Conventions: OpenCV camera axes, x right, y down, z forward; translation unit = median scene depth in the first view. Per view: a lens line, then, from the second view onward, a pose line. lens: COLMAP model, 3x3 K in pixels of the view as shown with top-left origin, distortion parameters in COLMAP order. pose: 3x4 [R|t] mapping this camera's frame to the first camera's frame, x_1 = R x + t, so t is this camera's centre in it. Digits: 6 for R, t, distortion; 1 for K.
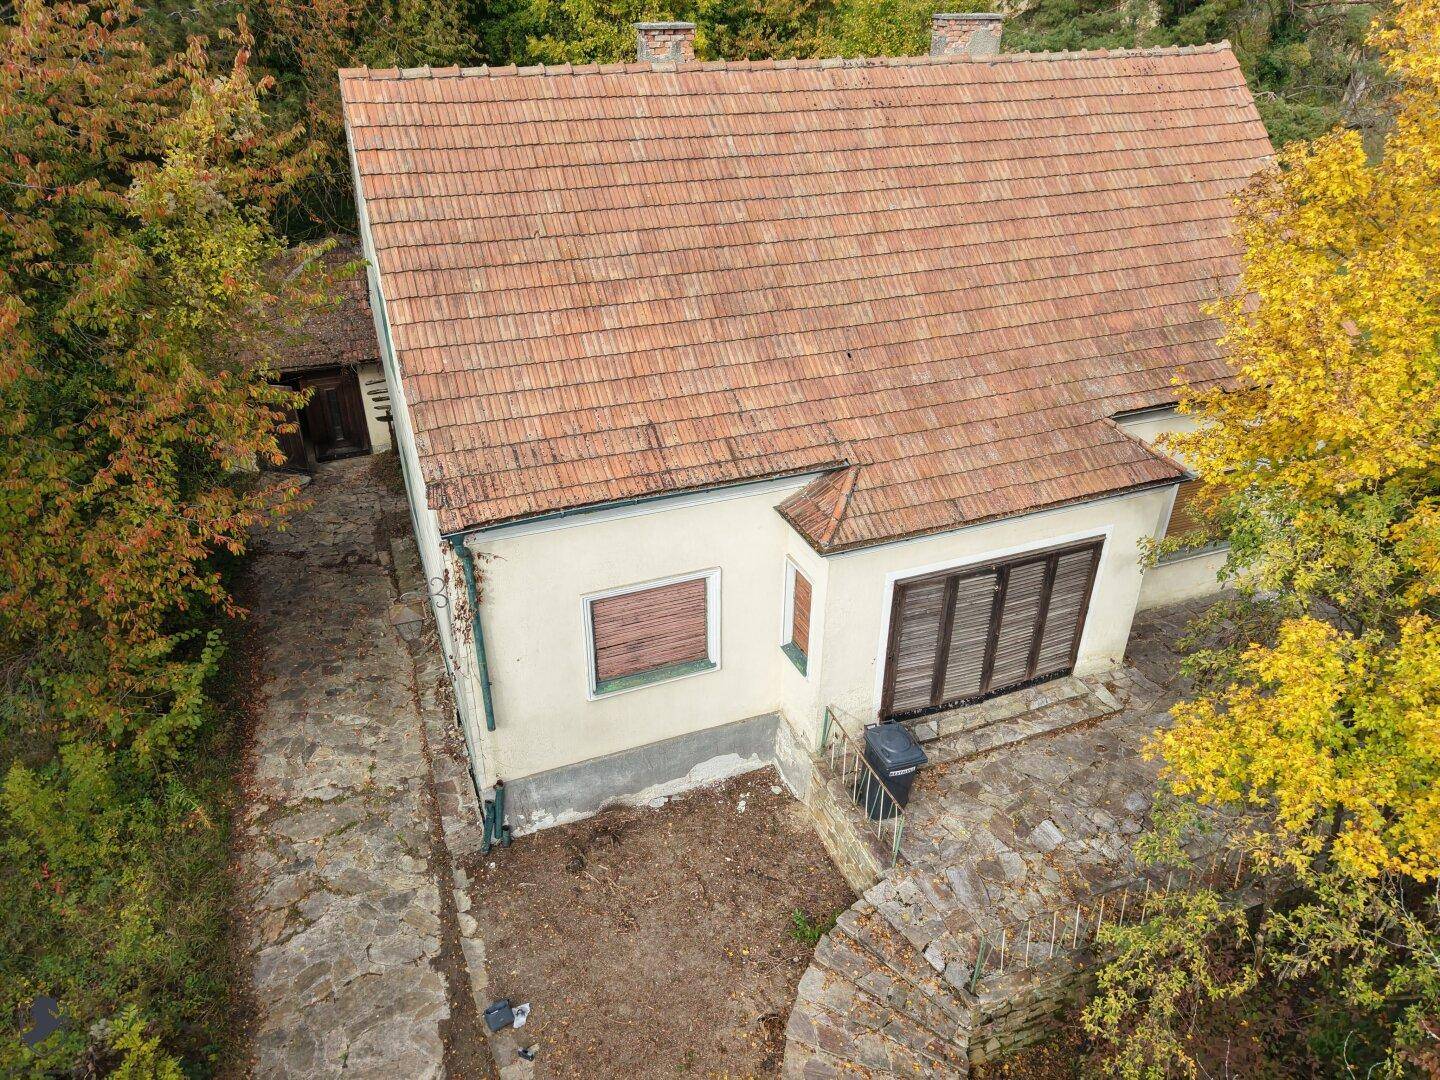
lens RADIAL K [[962.5, 0, 716.8], [0, 962.5, 533.8], [0, 0, 1]] dist [0.007965, -0.012068]
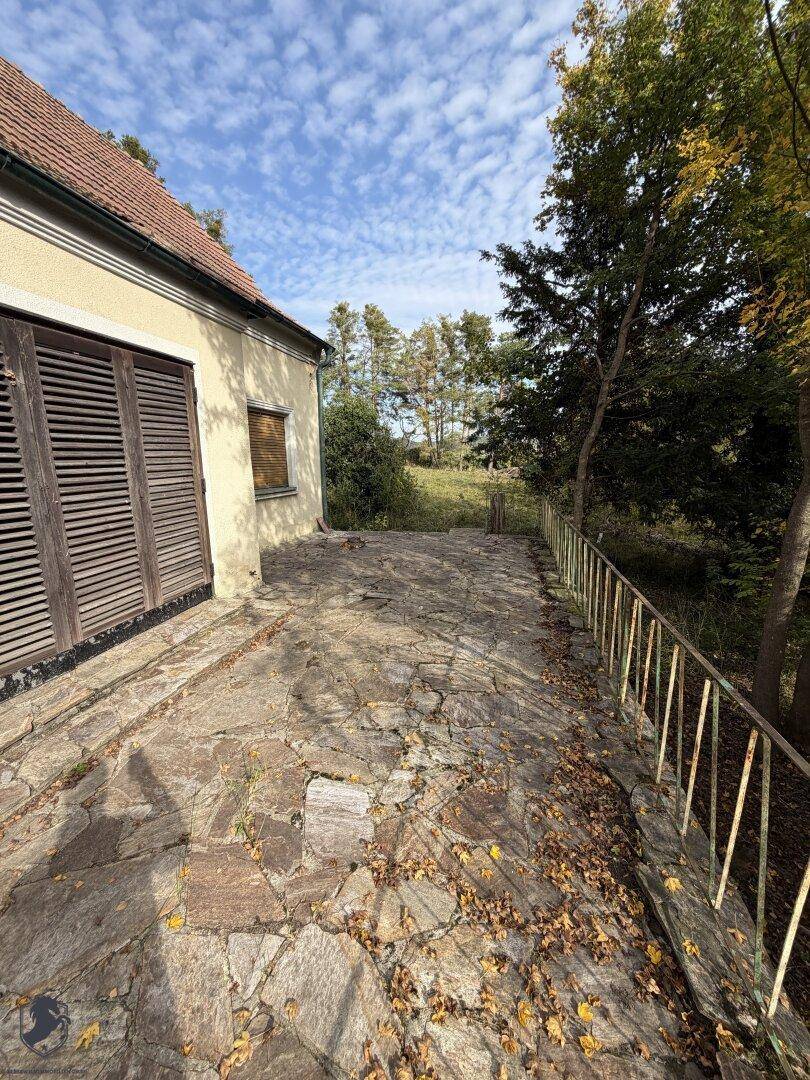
lens RADIAL K [[434.6, 0, 402.9], [0, 434.6, 536.4], [0, 0, 1]] dist [0.002550, 0.000240]
pose [[0.562439, -0.154925, 0.812195, 0.211253], [0.416957, 0.901390, -0.116800, 0.224073], [-0.714010, 0.404343, 0.571574, 0.766992]]
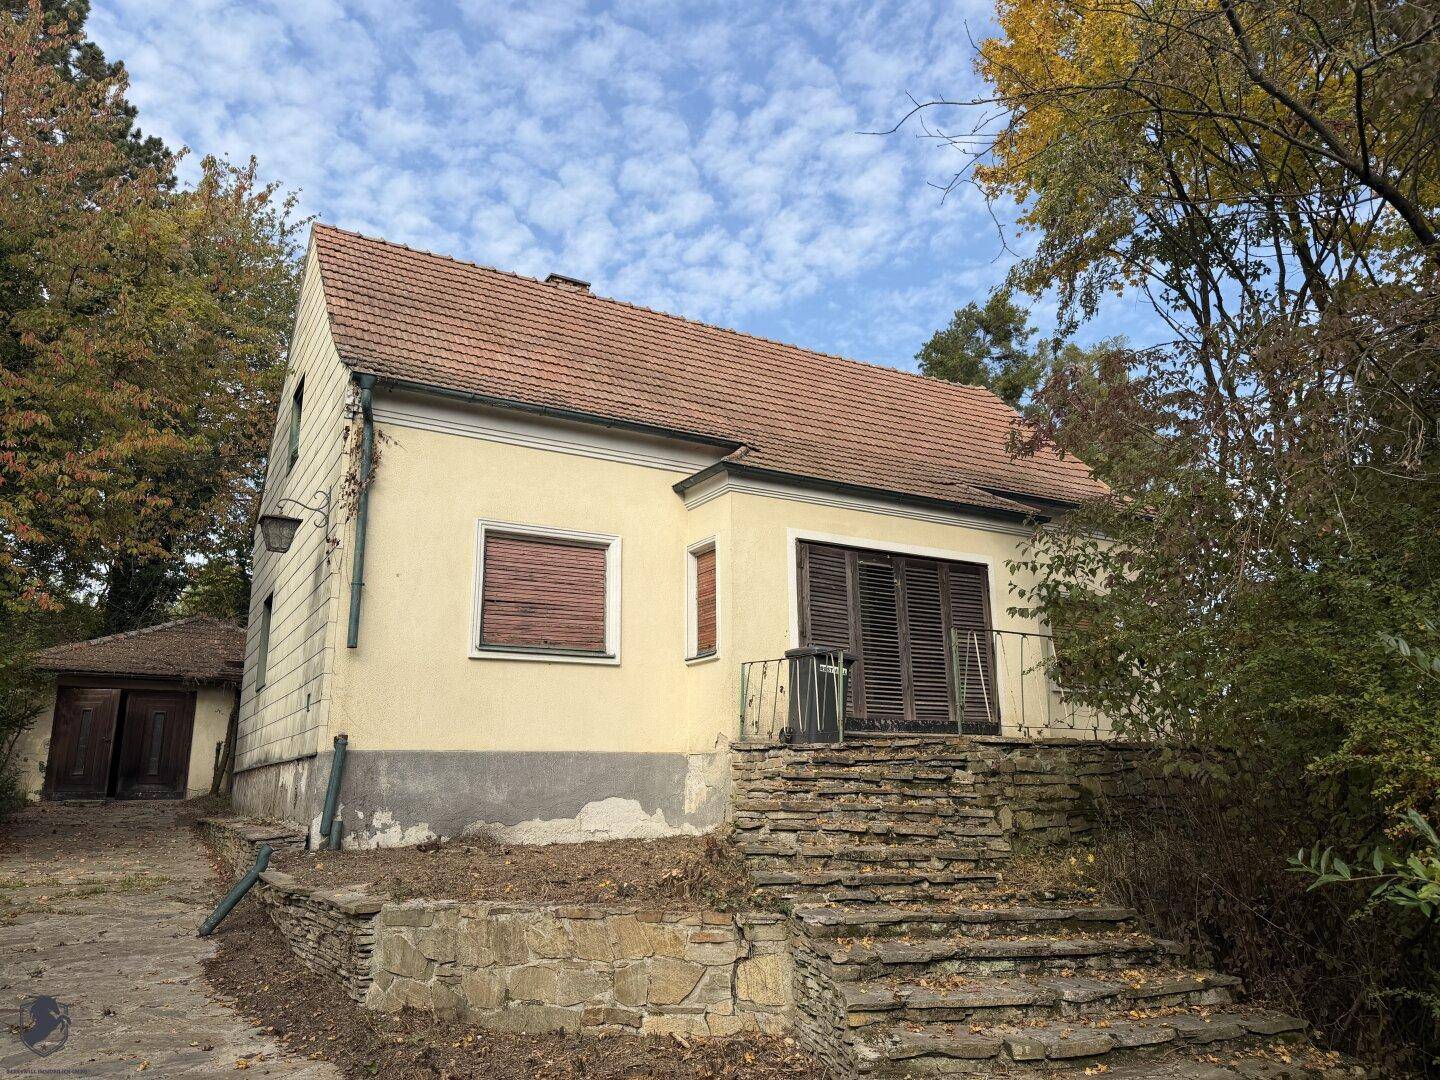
lens RADIAL K [[962.5, 0, 719.0], [0, 962.5, 544.2], [0, 0, 1]] dist [0.007965, -0.012068]
pose [[0.988574, 0.023508, 0.148894, -0.041381], [0.085367, 0.726787, -0.681538, 0.683531], [-0.124236, 0.686461, 0.716475, 0.275302]]
